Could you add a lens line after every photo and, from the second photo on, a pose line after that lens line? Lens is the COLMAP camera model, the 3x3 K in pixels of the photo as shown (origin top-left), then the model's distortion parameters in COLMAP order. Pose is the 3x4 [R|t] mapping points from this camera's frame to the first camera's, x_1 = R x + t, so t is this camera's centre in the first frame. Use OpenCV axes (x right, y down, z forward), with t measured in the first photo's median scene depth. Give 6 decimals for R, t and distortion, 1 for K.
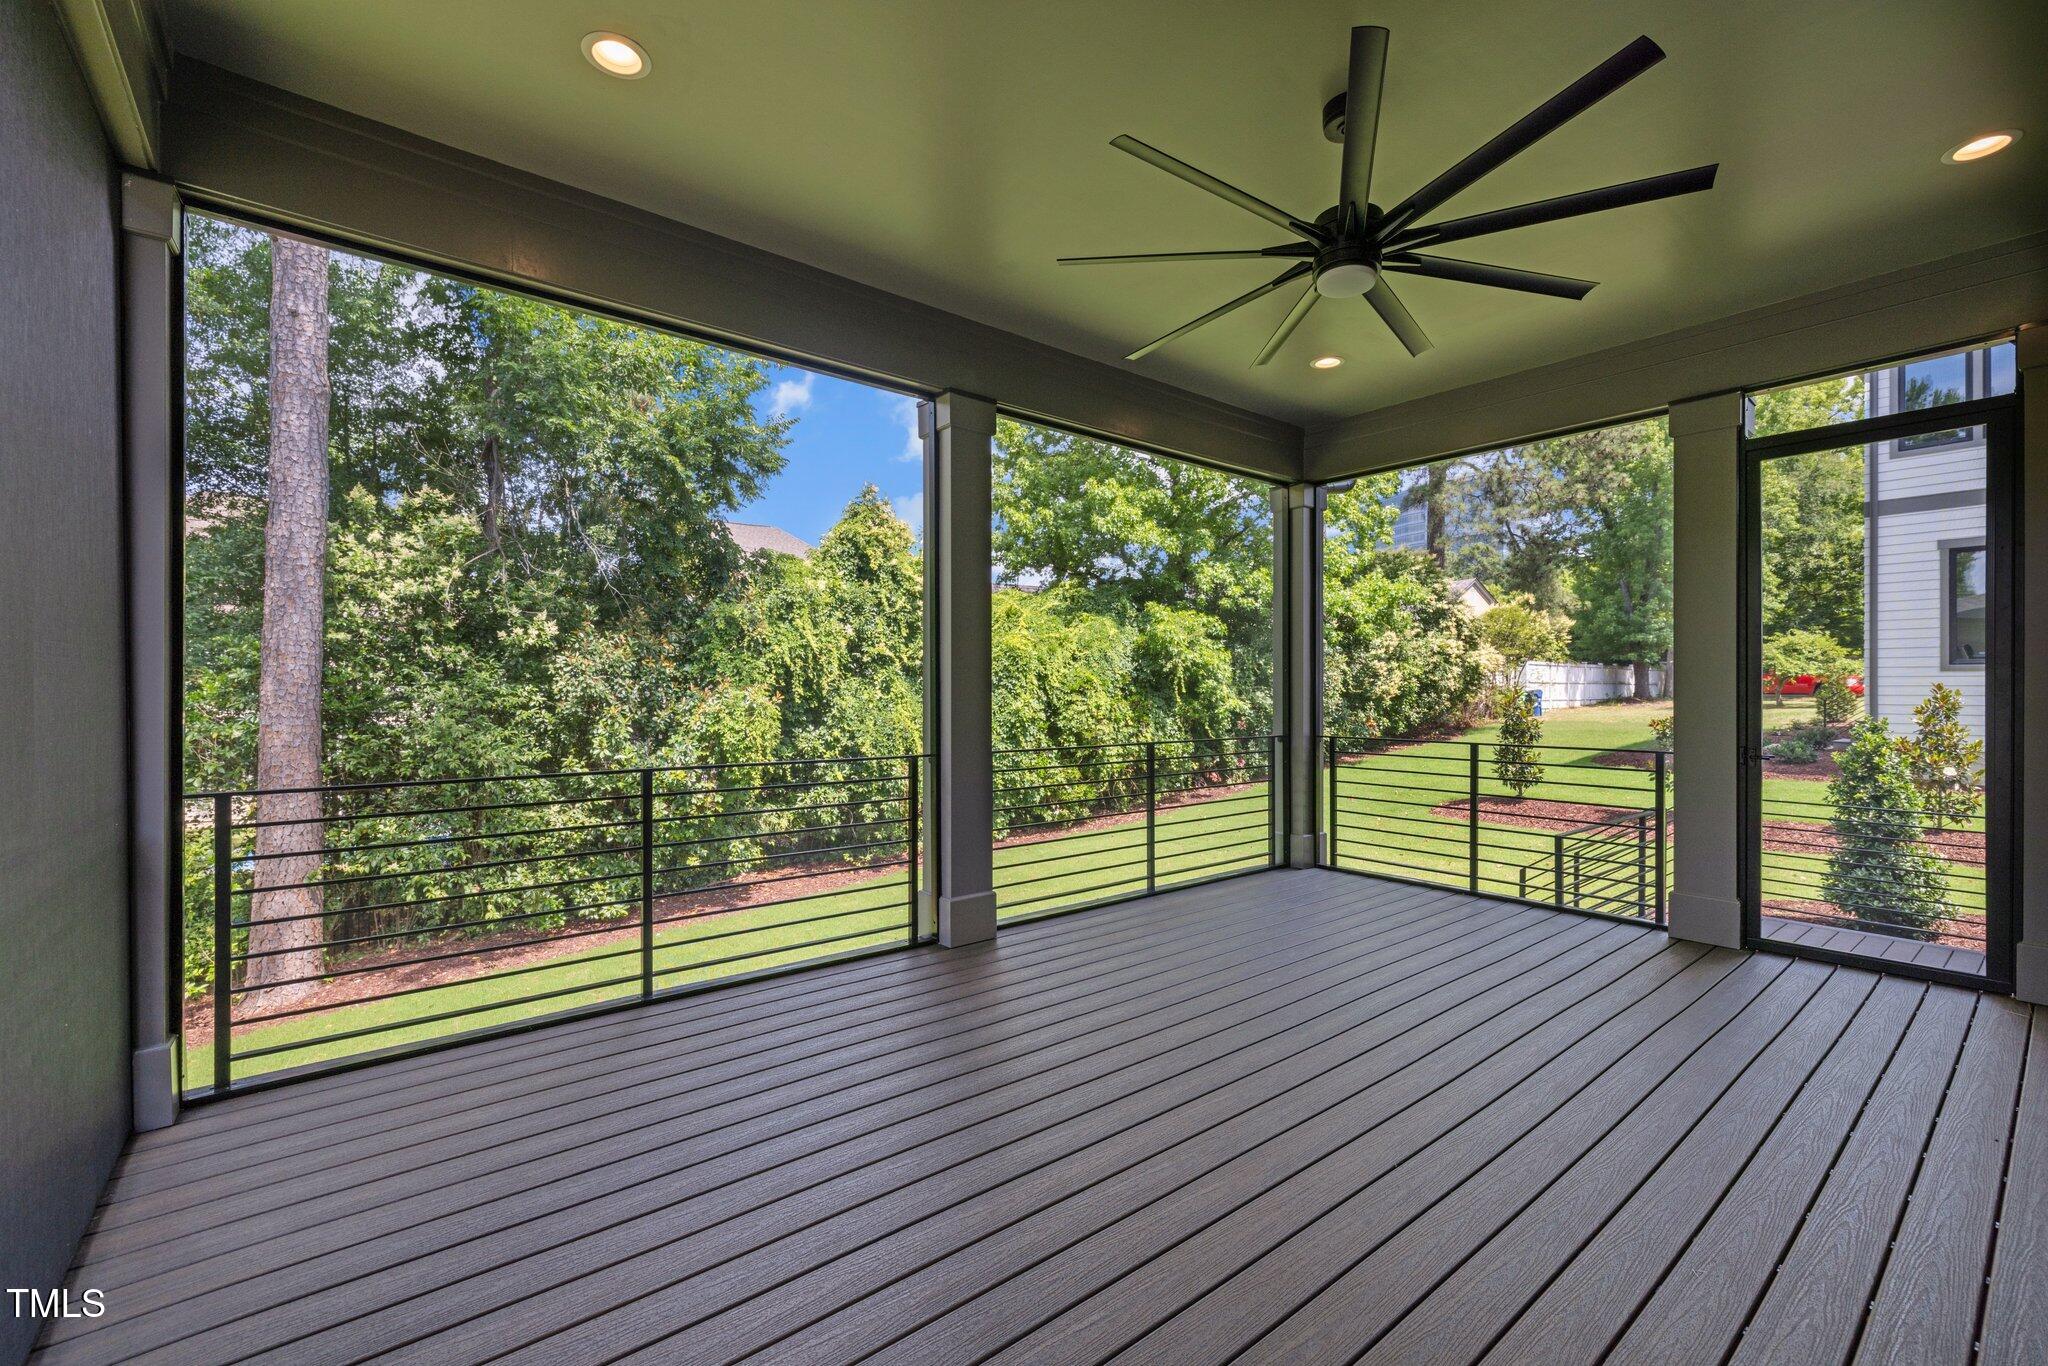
lens RADIAL K [[859.7, 0, 1018.7], [0, 859.7, 687.6], [0, 0, 1]] dist [0.000675, -0.000022]
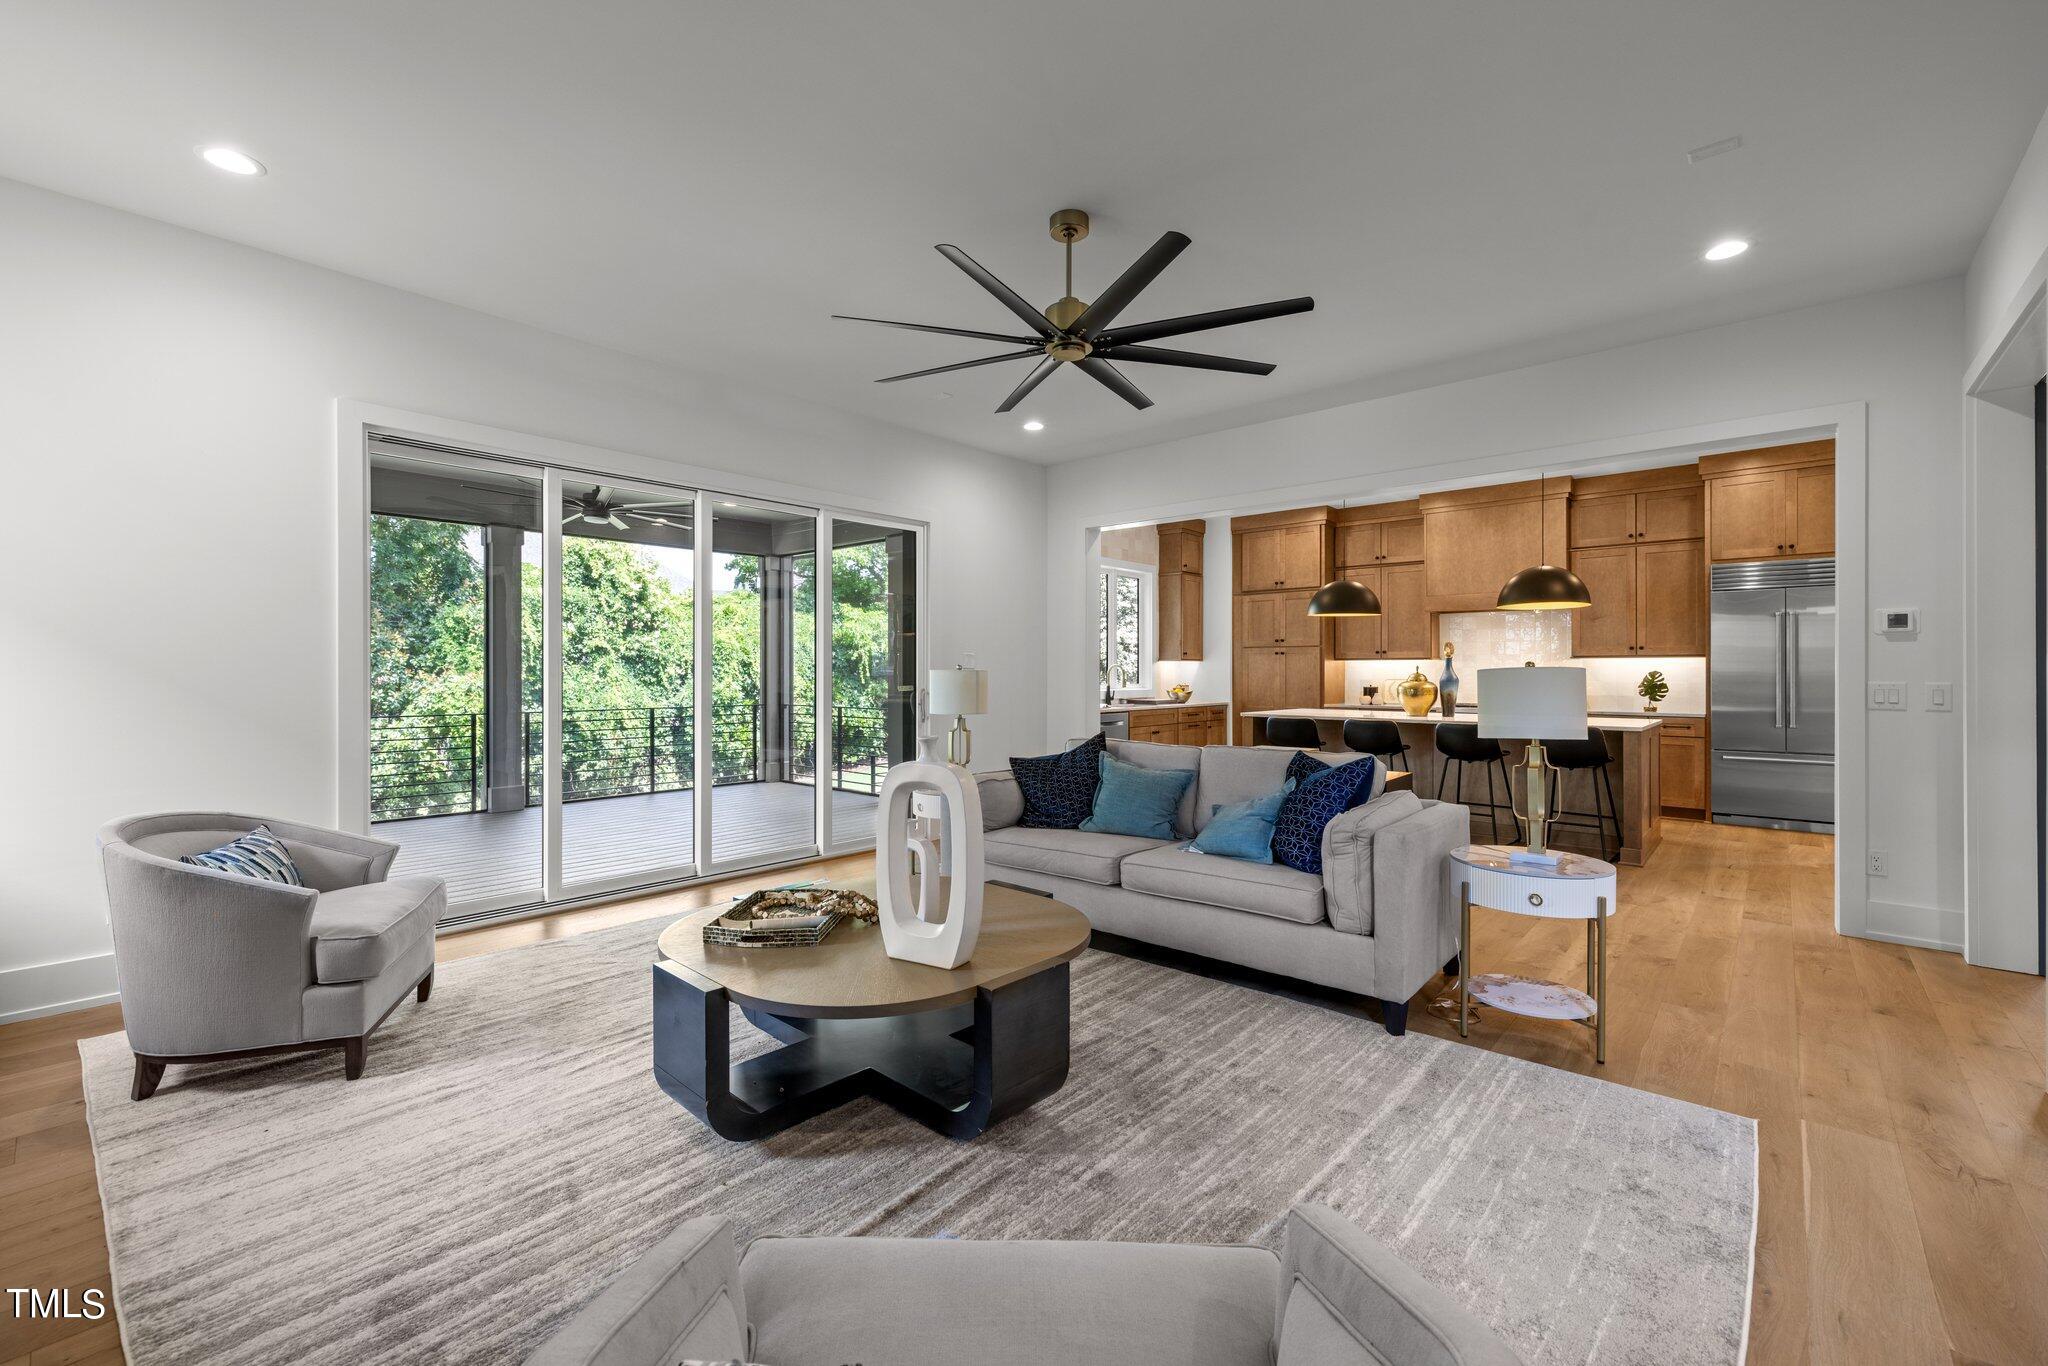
lens RADIAL K [[859.7, 0, 1027.4], [0, 859.7, 674.5], [0, 0, 1]] dist [0.000675, -0.000022]
pose [[0.985282, -0.001038, 0.170933, 0.239966], [-0.000242, 0.999972, 0.007466, -0.007216], [-0.170936, -0.007397, 0.985254, -0.339366]]
